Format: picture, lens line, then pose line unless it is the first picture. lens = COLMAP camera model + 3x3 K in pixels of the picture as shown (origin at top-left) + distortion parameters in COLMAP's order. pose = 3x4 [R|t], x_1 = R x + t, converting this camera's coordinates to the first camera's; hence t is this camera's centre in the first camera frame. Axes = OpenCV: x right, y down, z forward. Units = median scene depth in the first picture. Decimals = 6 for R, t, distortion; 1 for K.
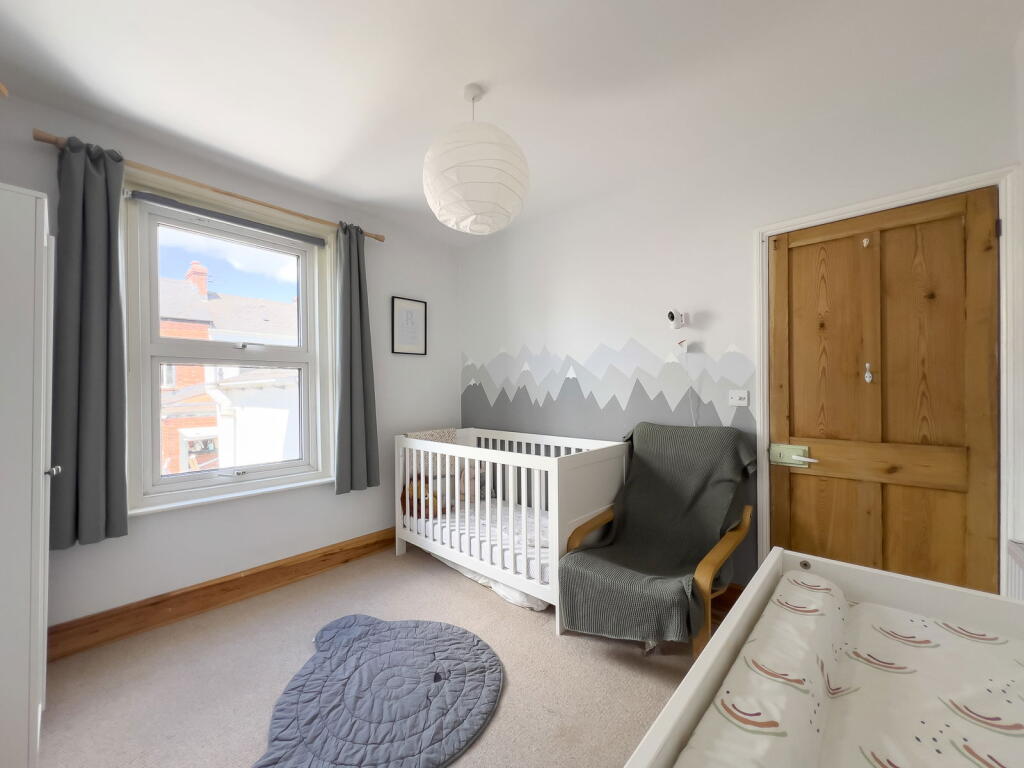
lens RADIAL K [[411.1, 0, 510.6], [0, 411.1, 385.4], [0, 0, 1]] dist [-0.000210, -0.000087]
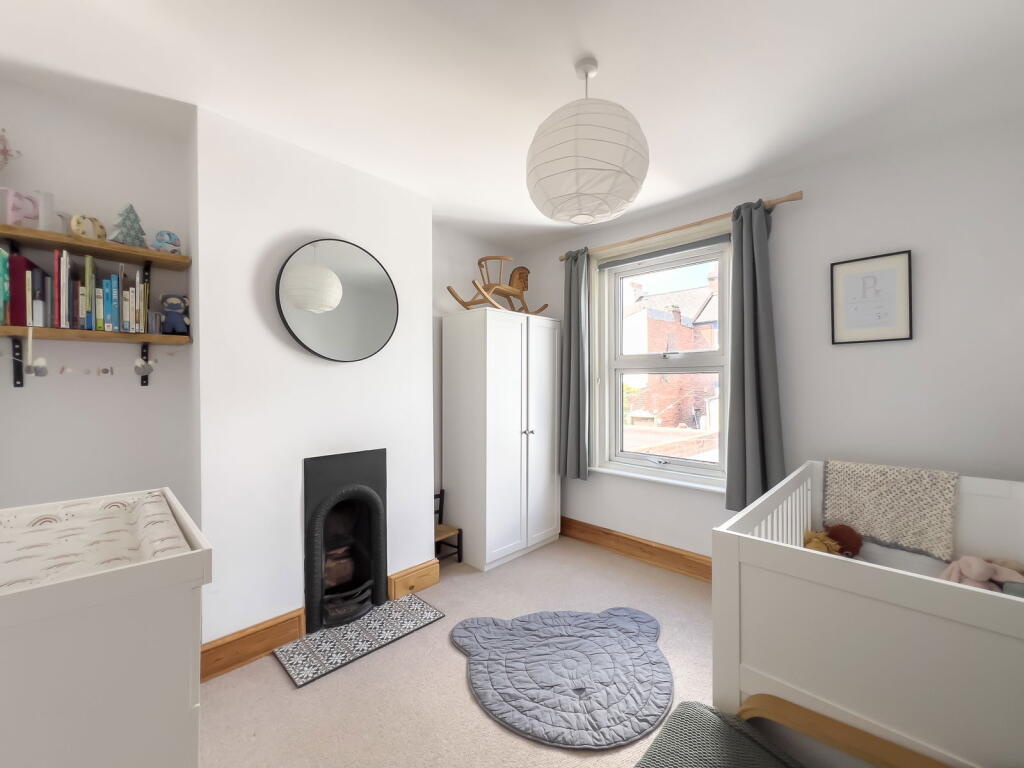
lens RADIAL K [[411.1, 0, 510.6], [0, 411.1, 385.4], [0, 0, 1]] dist [-0.000210, -0.000087]
pose [[-0.045706, 0.004694, -0.998944, 0.644041], [0.007883, 0.999960, 0.004338, -0.023183], [0.998924, -0.007677, -0.045741, 0.700323]]
